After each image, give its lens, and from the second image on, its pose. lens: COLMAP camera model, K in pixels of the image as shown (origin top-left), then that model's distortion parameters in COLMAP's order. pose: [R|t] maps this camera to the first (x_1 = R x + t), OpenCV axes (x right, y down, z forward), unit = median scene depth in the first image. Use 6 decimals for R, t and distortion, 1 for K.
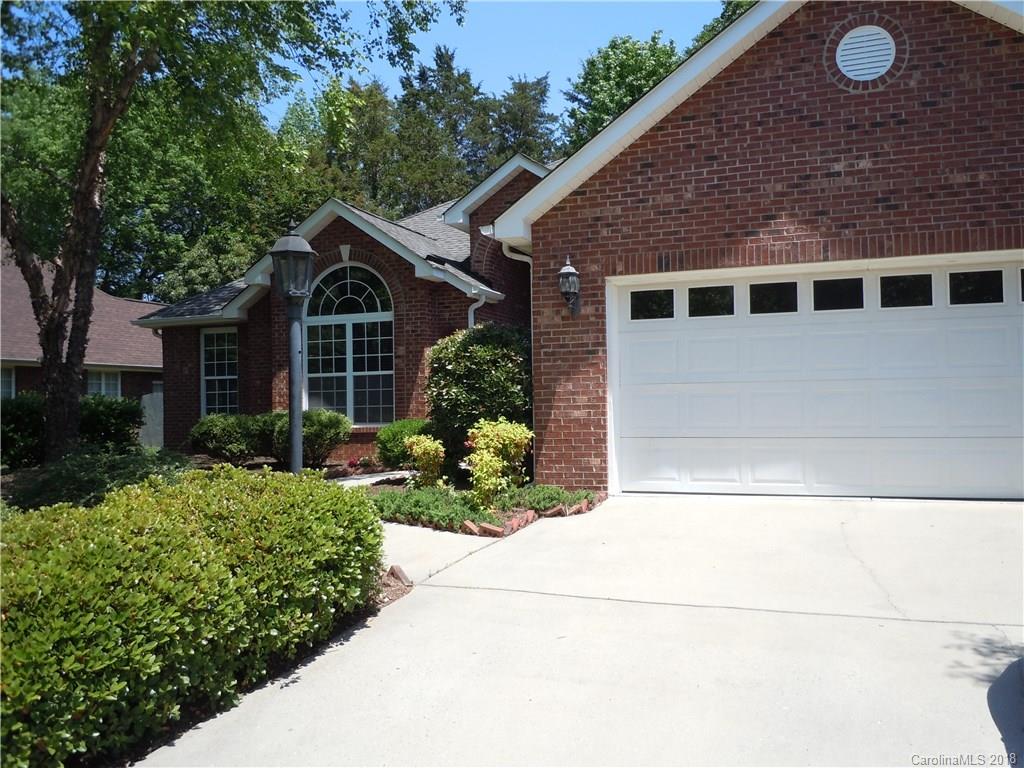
lens RADIAL K [[854.1, 0, 520.3], [0, 854.1, 382.9], [0, 0, 1]] dist [0.004833, -0.008881]
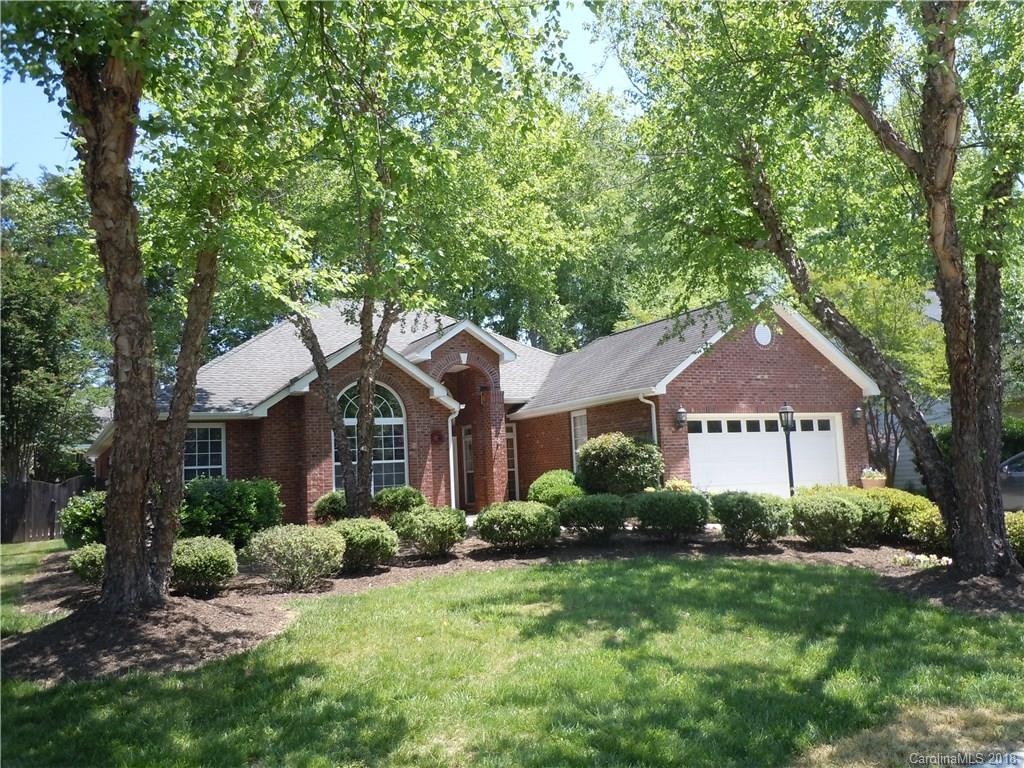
lens RADIAL K [[854.1, 0, 520.3], [0, 854.1, 382.9], [0, 0, 1]] dist [0.004833, -0.008881]
pose [[0.654005, 0.068142, 0.753415, -1.077573], [0.019438, 0.994092, -0.106783, 0.013120], [-0.756240, 0.084482, 0.648817, -0.062180]]
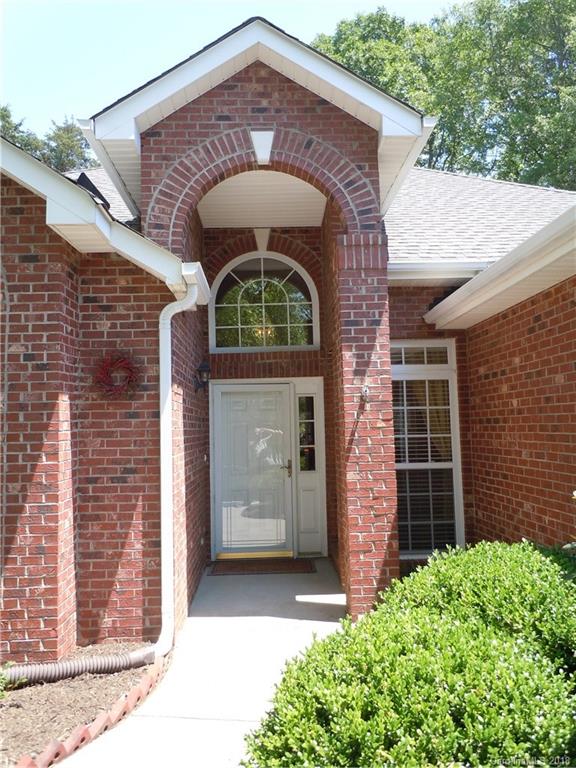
lens RADIAL K [[640.5, 0, 288.3], [0, 640.5, 371.6], [0, 0, 1]] dist [0.004833, -0.008881]
pose [[0.921007, 0.026576, 0.388640, -0.127451], [0.000660, 0.997562, -0.069779, -0.030637], [-0.389547, 0.064524, 0.918744, 0.646229]]
